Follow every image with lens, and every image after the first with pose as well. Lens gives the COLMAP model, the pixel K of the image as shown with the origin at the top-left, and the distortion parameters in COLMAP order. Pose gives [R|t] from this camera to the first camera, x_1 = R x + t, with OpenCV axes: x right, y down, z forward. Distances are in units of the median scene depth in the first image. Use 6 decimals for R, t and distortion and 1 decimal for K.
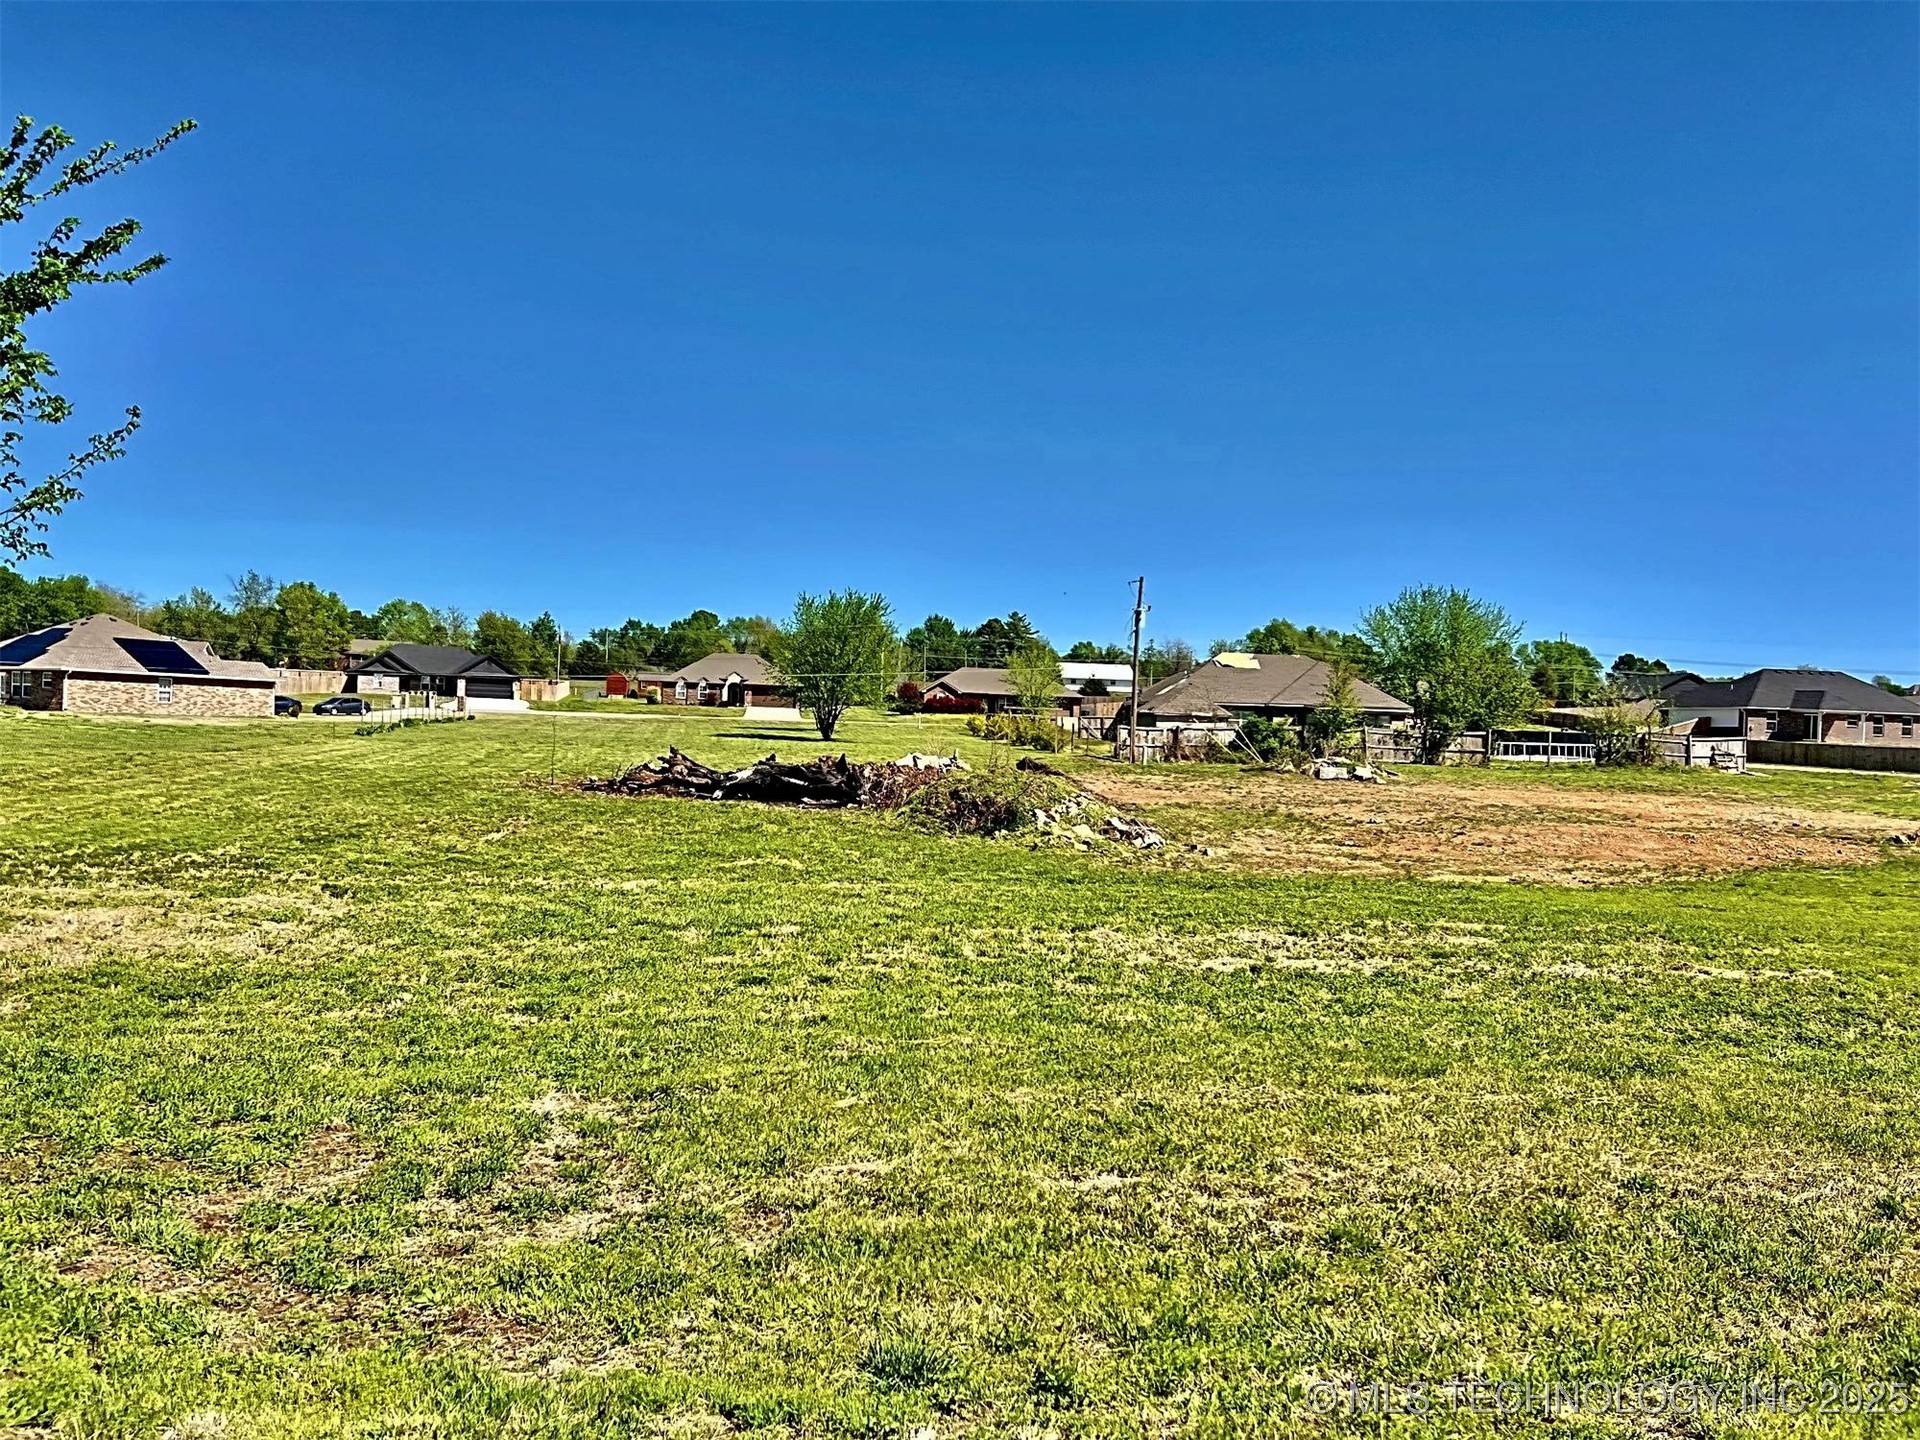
lens RADIAL K [[1424.6, 0, 934.0], [0, 1424.6, 765.4], [0, 0, 1]] dist [0.087187, -0.106454]
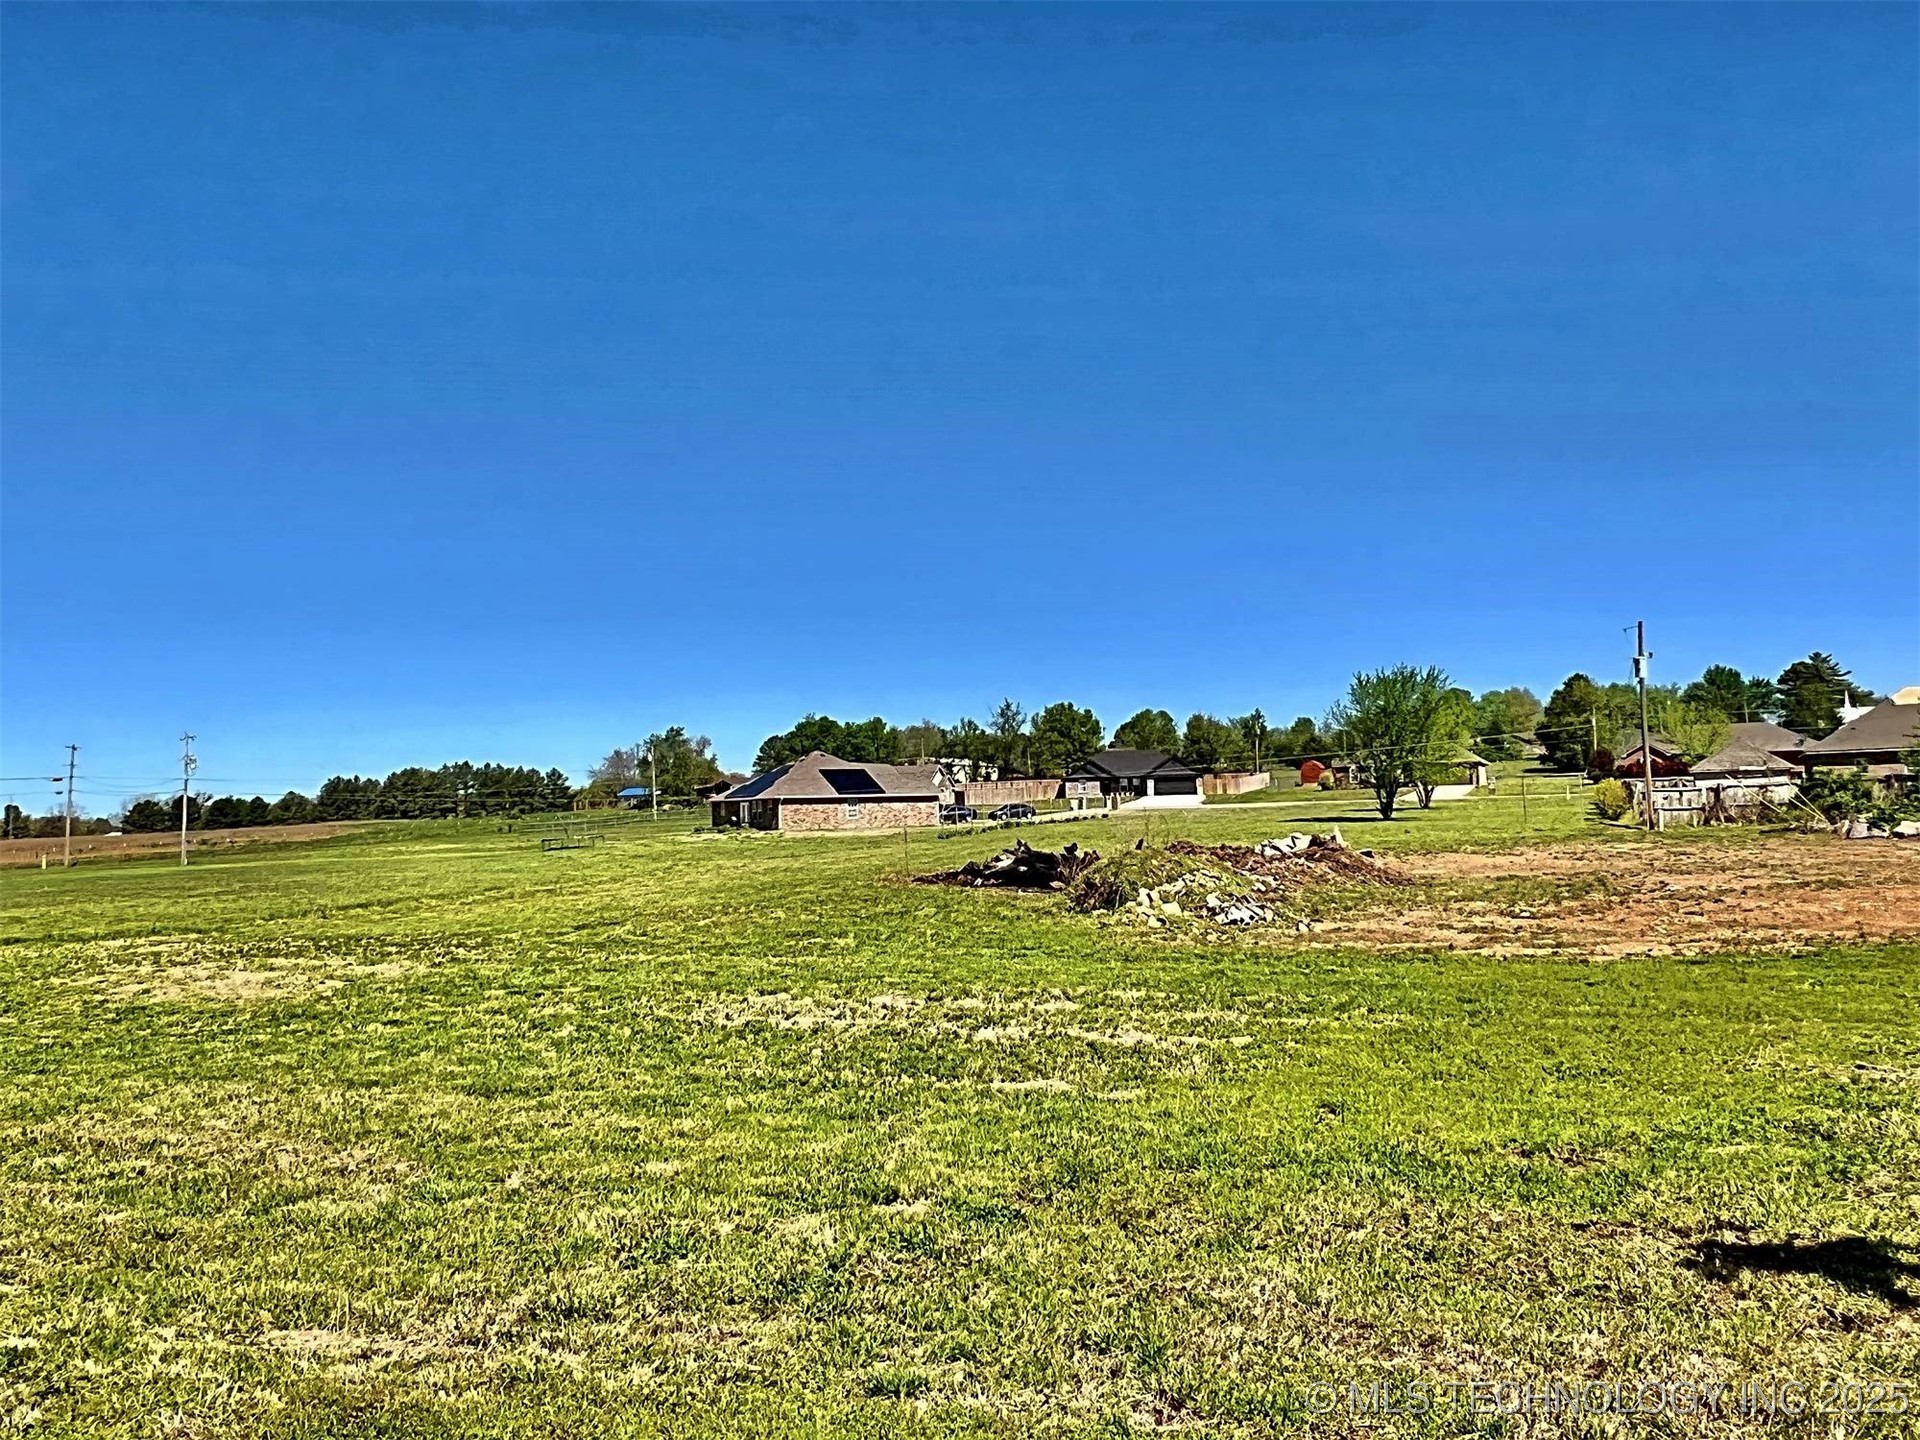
lens RADIAL K [[1411.8, 0, 947.6], [0, 1411.8, 681.9], [0, 0, 1]] dist [0.009958, -0.009764]
pose [[0.848187, -0.105217, -0.519142, 0.224041], [0.041808, 0.990314, -0.132405, 0.005329], [0.528044, 0.090600, 0.844370, 0.015931]]
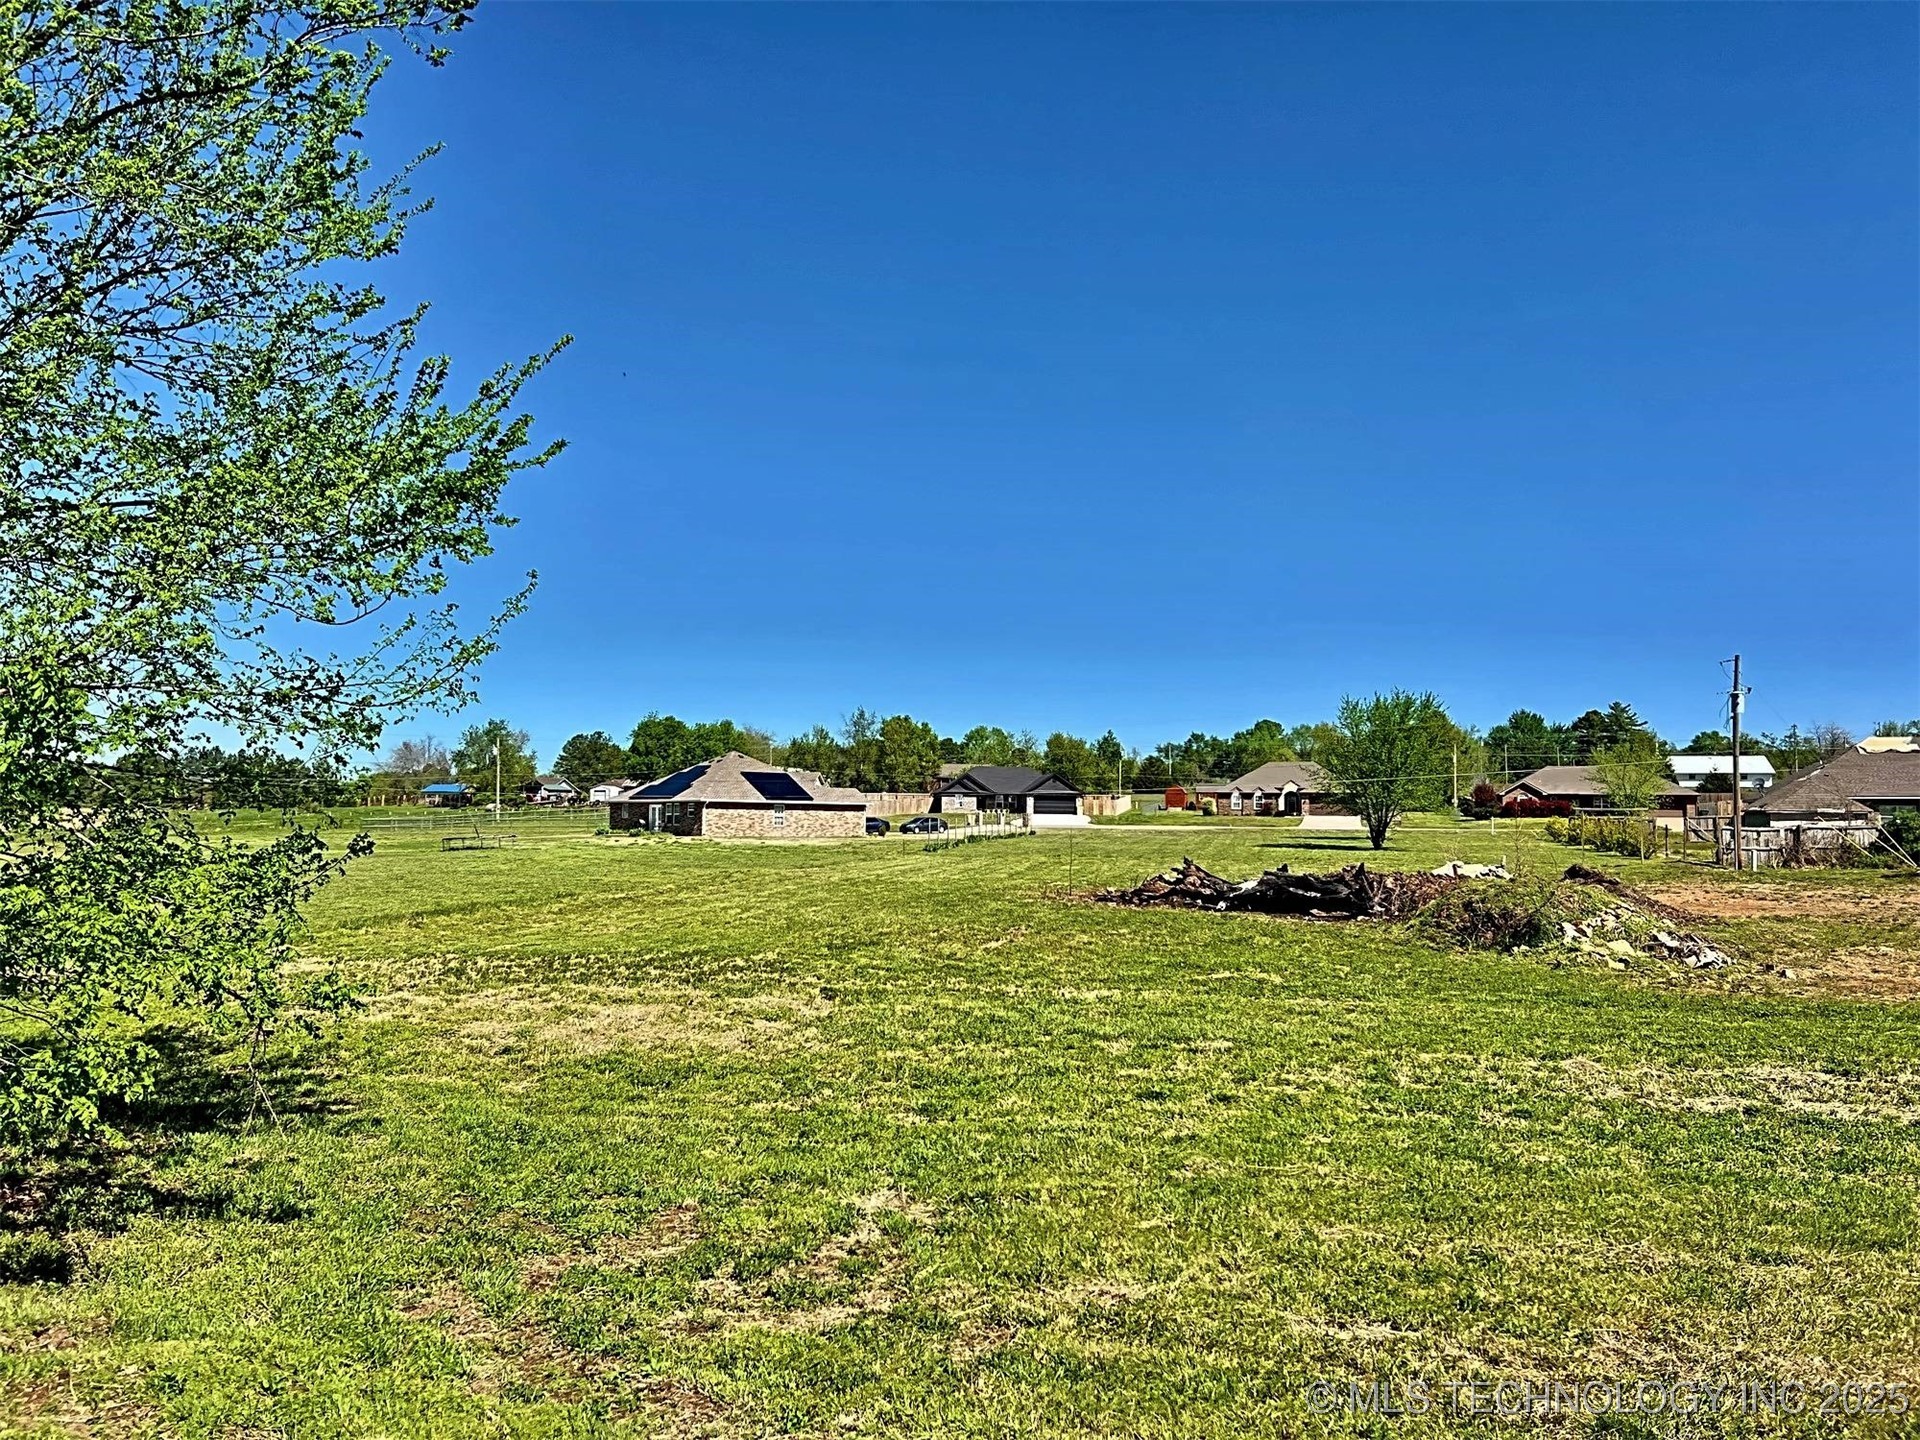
lens RADIAL K [[1424.6, 0, 951.9], [0, 1424.6, 745.5], [0, 0, 1]] dist [0.087187, -0.106454]
pose [[0.926373, -0.045396, -0.373860, 0.027291], [0.011040, 0.995555, -0.093530, 0.000343], [0.376444, 0.082517, 0.922757, 0.003217]]
